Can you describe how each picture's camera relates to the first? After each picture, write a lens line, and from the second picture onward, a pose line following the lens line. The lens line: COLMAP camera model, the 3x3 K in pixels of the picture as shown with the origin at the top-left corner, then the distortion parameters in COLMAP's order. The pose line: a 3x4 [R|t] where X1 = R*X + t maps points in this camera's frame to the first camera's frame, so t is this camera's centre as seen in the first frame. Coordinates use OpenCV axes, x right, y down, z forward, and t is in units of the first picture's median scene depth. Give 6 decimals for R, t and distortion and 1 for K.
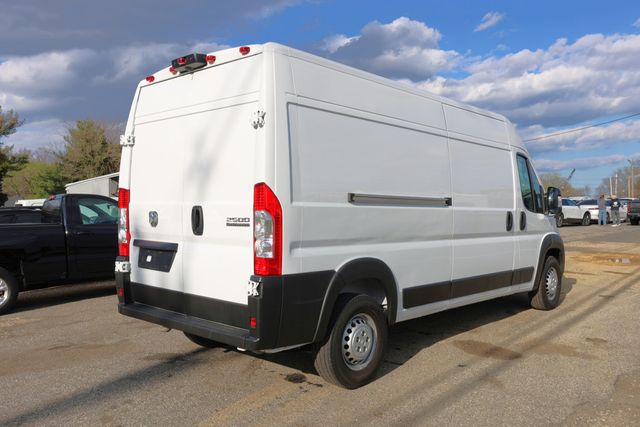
lens RADIAL K [[540.4, 0, 320.0], [0, 540.4, 213.5], [0, 0, 1]] dist [-0.012064, -0.004955]
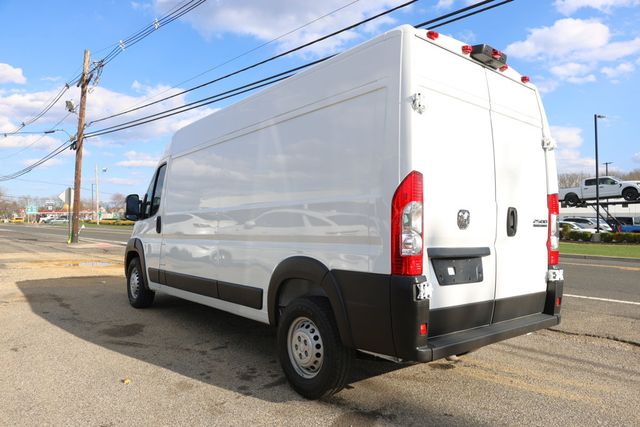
lens RADIAL K [[444.3, 0, 330.9], [0, 444.3, 215.3], [0, 0, 1]] dist [-0.029724, 0.001272]
pose [[0.129213, 0.031810, 0.991106, -1.023672], [-0.002146, 0.999492, -0.031800, 0.026363], [-0.991614, 0.001982, 0.129216, 1.154944]]
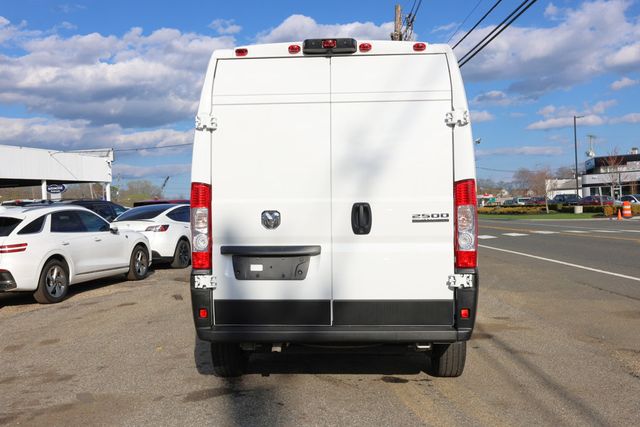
lens RADIAL K [[649.7, 0, 320.0], [0, 649.7, 213.5], [0, 0, 1]] dist [0.018103, 0.033601]
pose [[0.769164, -0.008438, 0.638995, -0.937966], [0.023002, 0.999630, -0.014488, 0.017693], [-0.638637, 0.025842, 0.769074, 0.173515]]
